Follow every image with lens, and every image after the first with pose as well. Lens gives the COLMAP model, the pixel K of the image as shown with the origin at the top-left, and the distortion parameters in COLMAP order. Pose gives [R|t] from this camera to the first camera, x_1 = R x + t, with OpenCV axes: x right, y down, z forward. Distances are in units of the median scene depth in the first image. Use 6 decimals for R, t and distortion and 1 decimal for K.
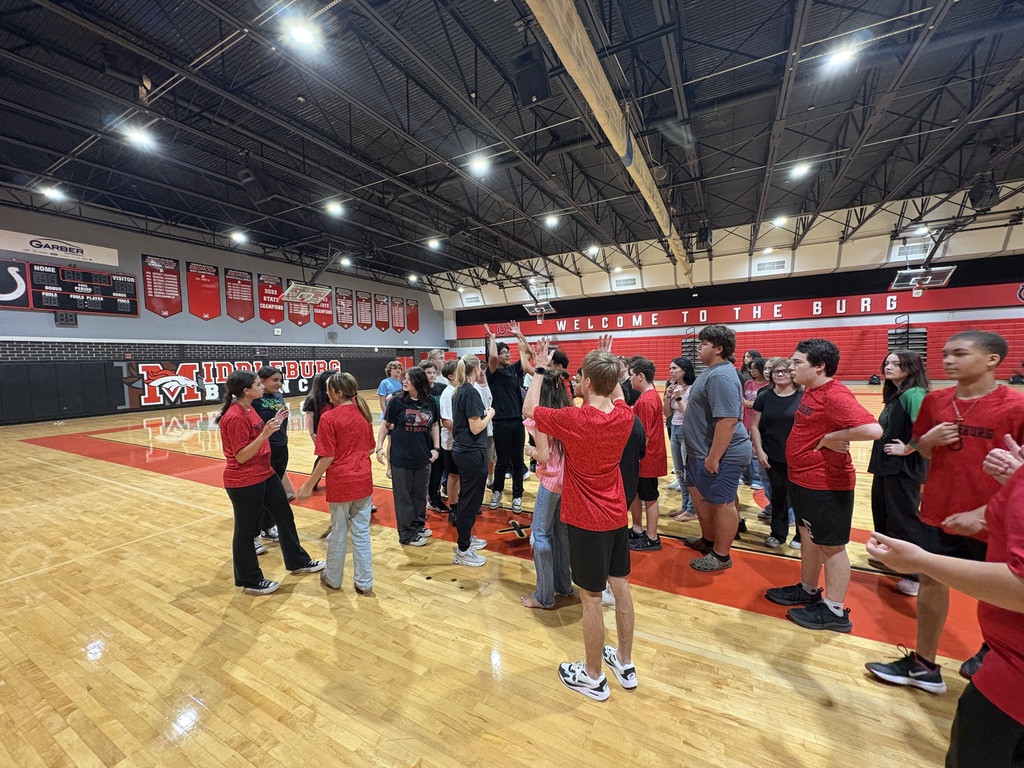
lens RADIAL K [[415.2, 0, 511.4], [0, 415.2, 391.1], [0, 0, 1]] dist [0.002192, 0.000450]
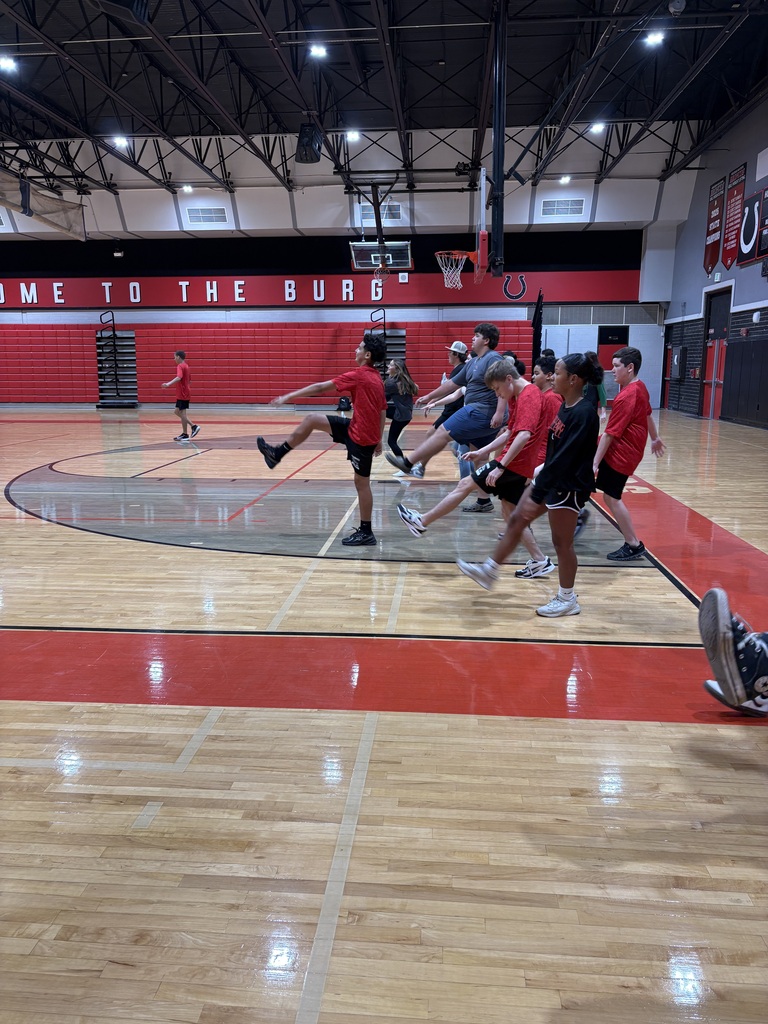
lens RADIAL K [[768.0, 0, 389.5], [0, 768.0, 536.5], [0, 0, 1]] dist [0.031770, -0.014536]
pose [[0.915499, -0.068489, 0.396448, 0.333862], [0.010505, 0.989137, 0.146620, 0.004389], [-0.402183, -0.130066, 0.906273, -0.181241]]
